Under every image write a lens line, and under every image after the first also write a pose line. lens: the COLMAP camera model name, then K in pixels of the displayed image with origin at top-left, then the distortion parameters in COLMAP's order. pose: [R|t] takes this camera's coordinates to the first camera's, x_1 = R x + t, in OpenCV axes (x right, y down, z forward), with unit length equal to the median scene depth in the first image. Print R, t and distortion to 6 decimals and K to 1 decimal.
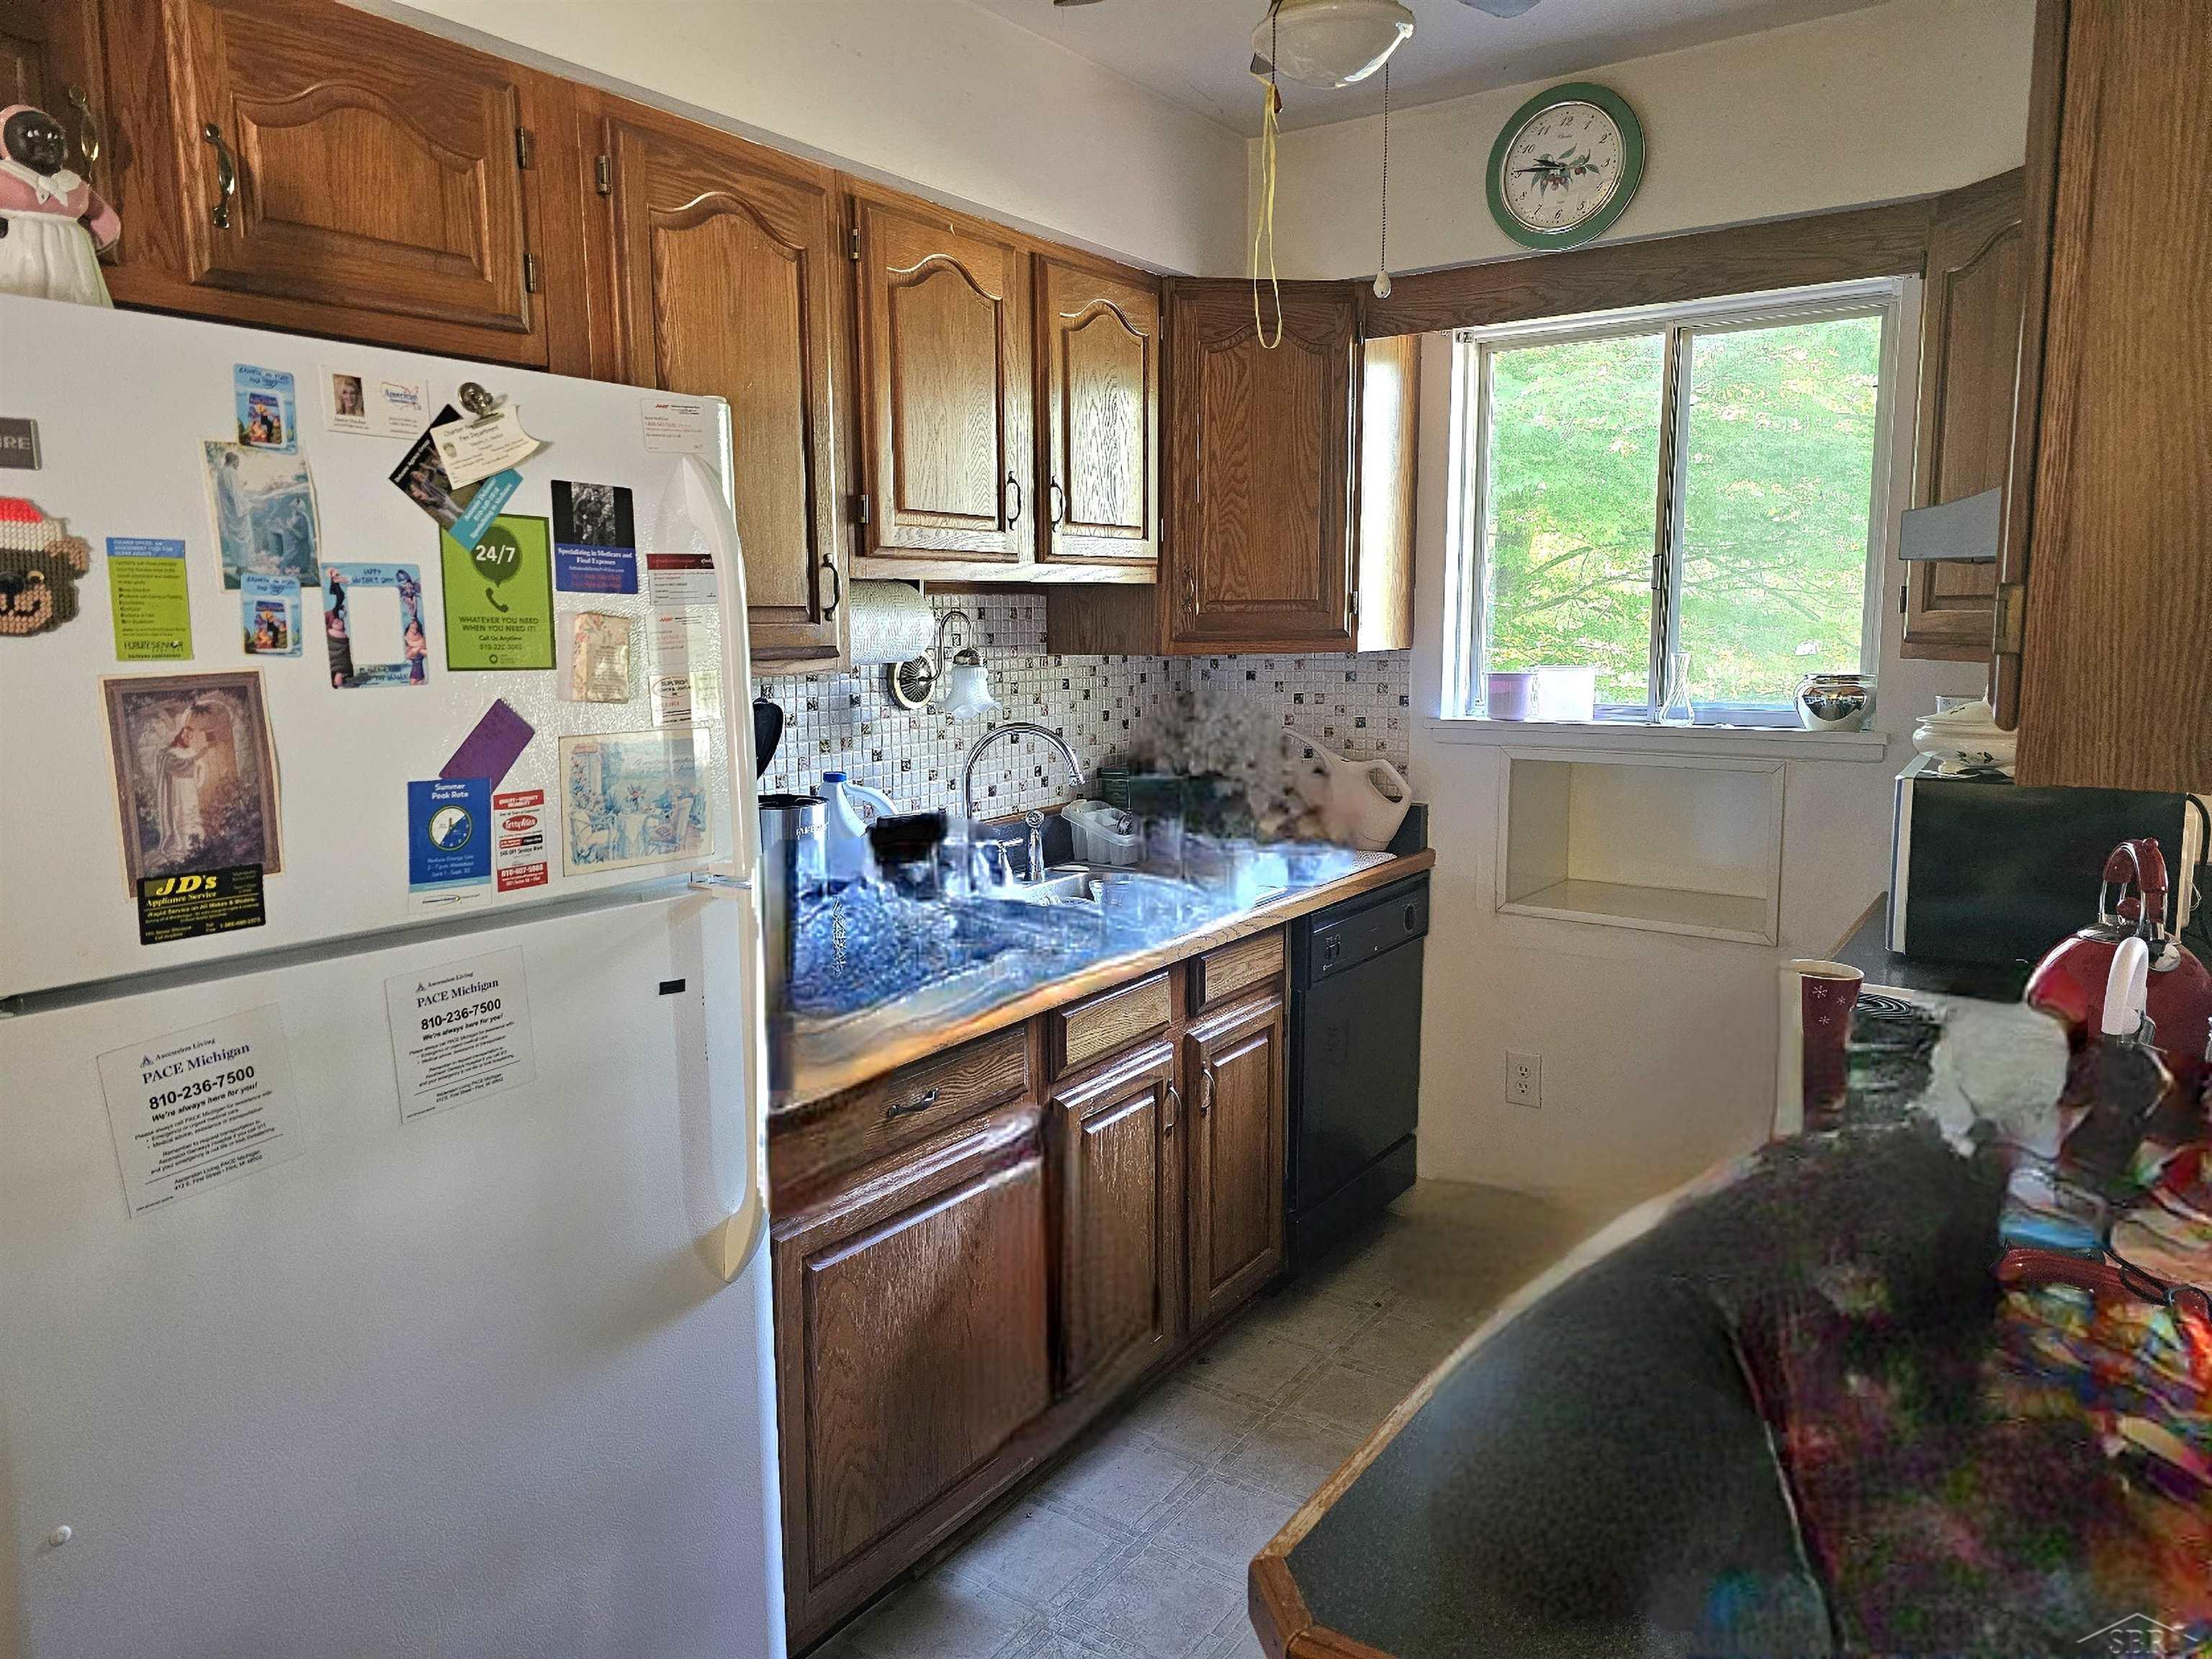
lens RADIAL K [[1506.6, 0, 1095.1], [0, 1506.6, 813.0], [0, 0, 1]] dist [0.057353, -0.045419]
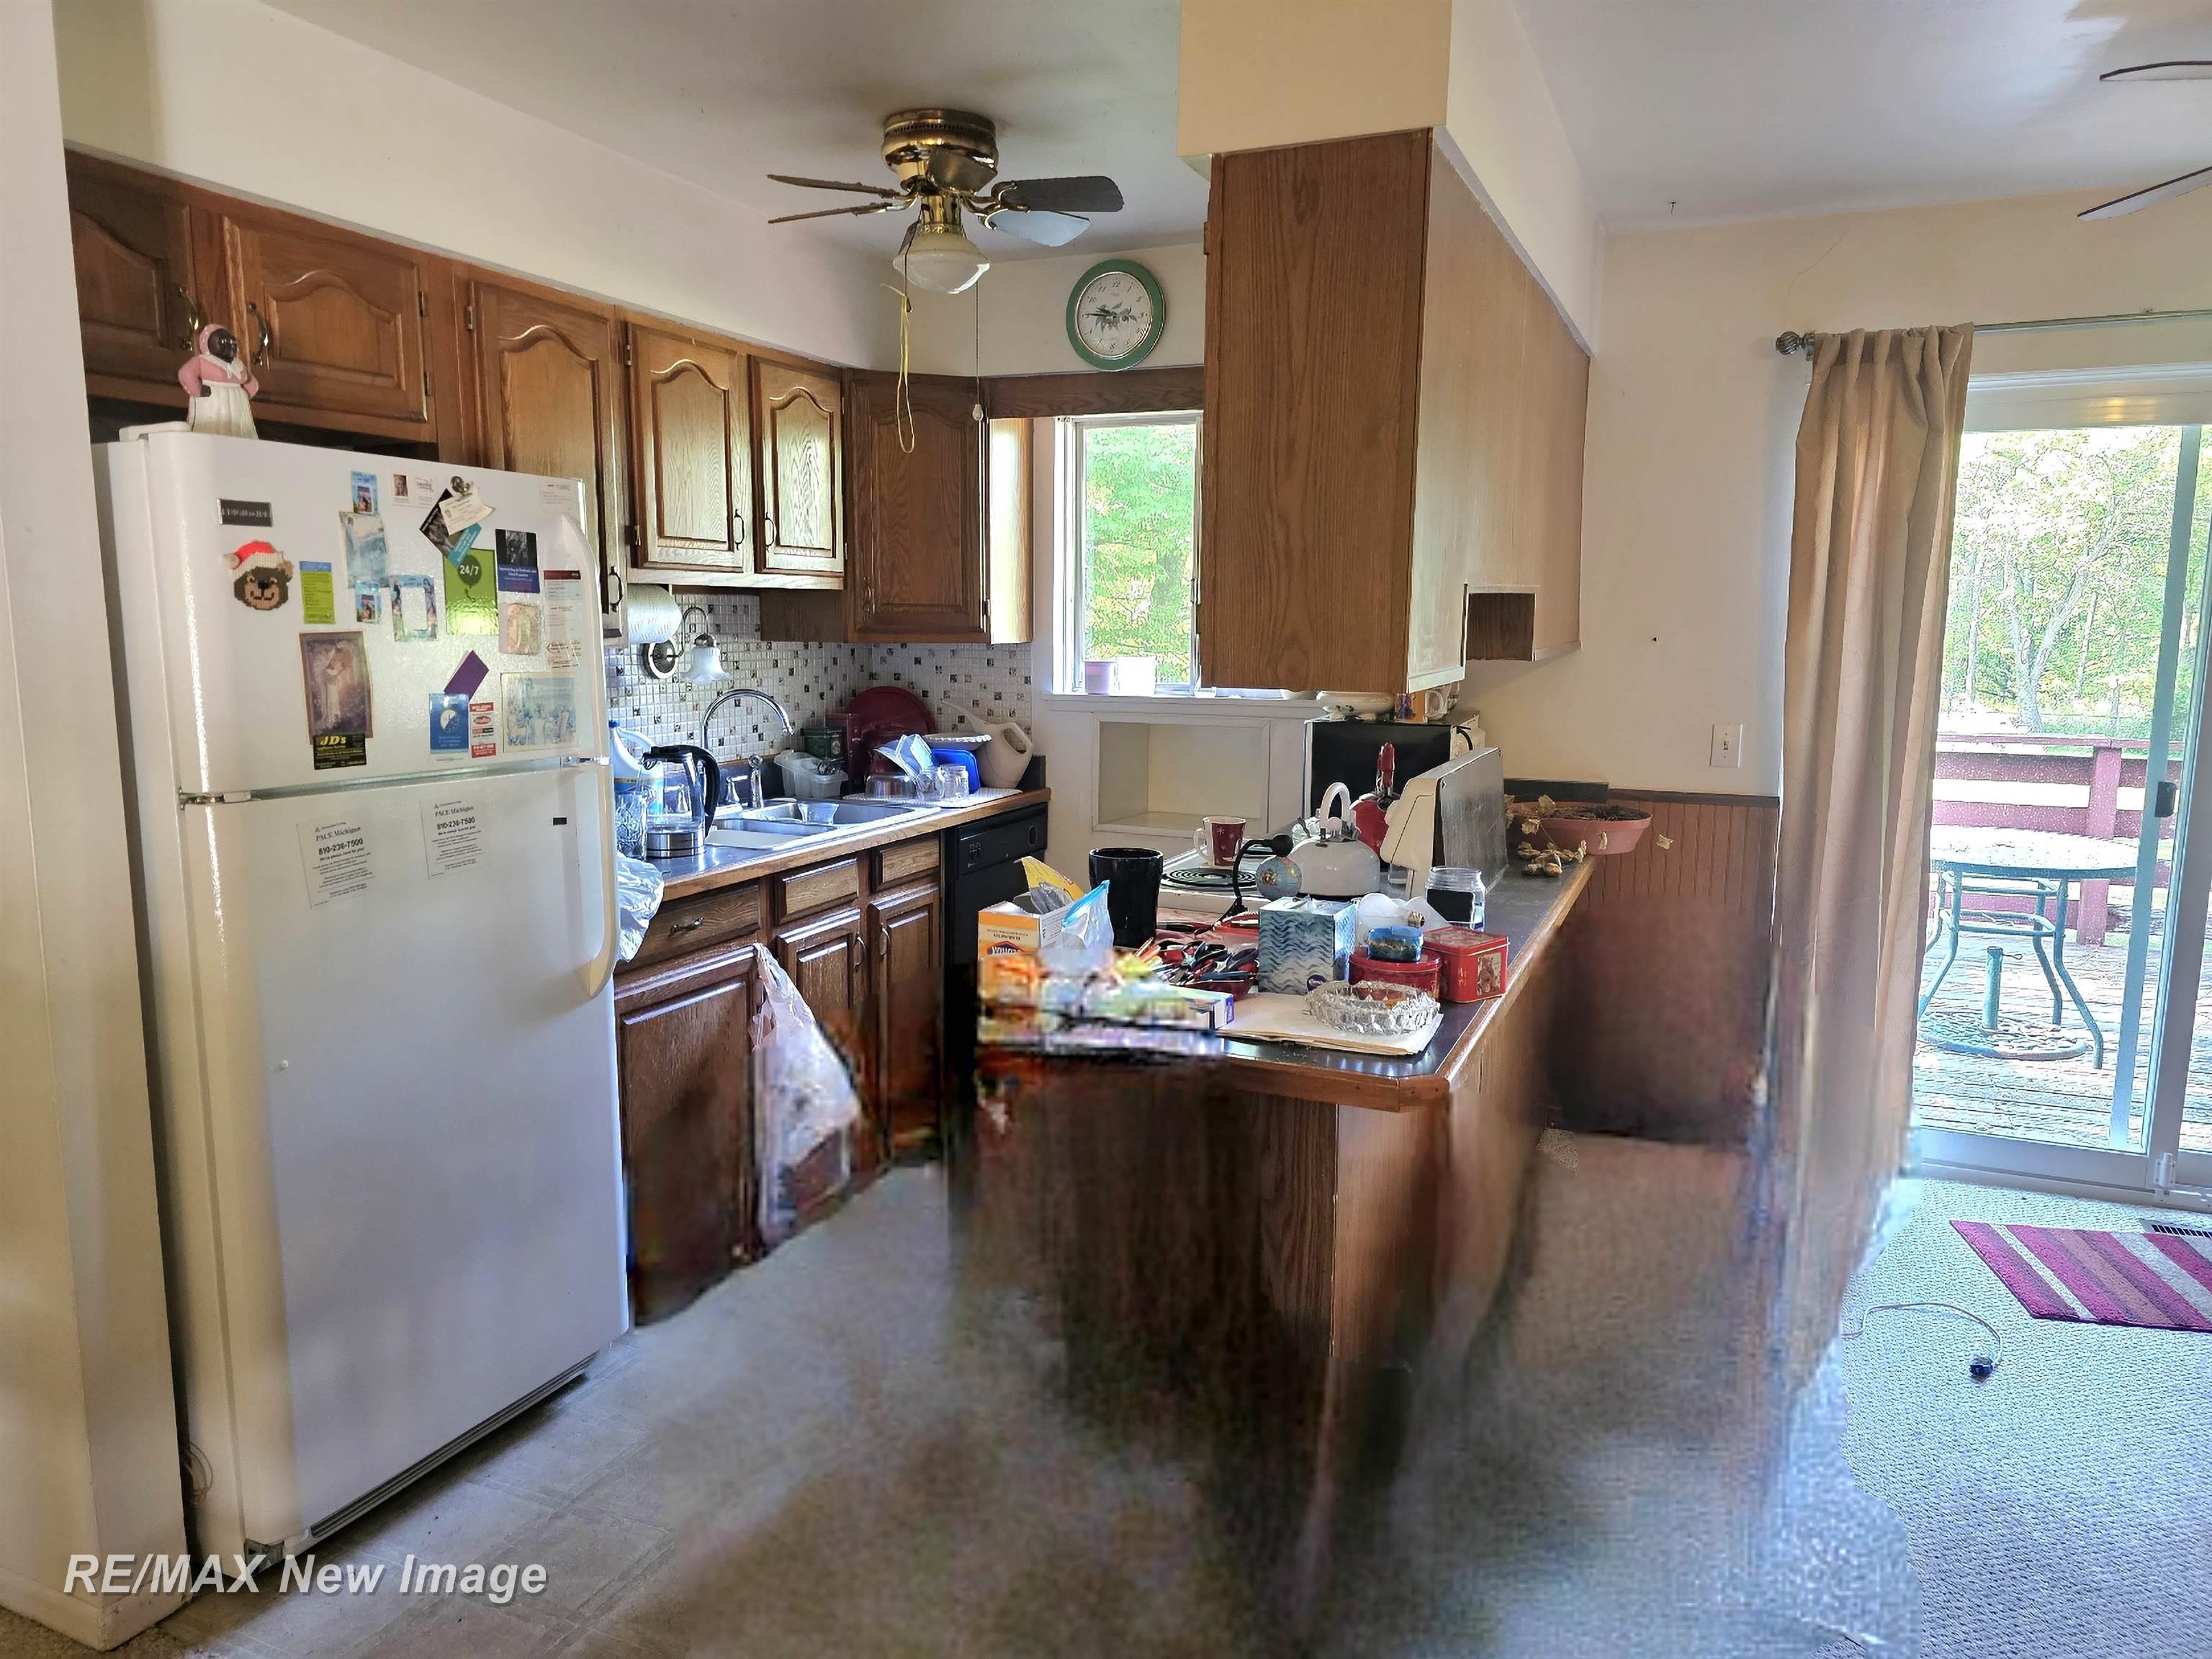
lens RADIAL K [[1546.6, 0, 1123.0], [0, 1546.6, 853.1], [0, 0, 1]] dist [0.041367, -0.005707]
pose [[0.977061, -0.015848, 0.212367, -0.022347], [0.011588, 0.999706, 0.021289, 0.095913], [-0.212642, -0.018339, 0.976958, -0.695767]]
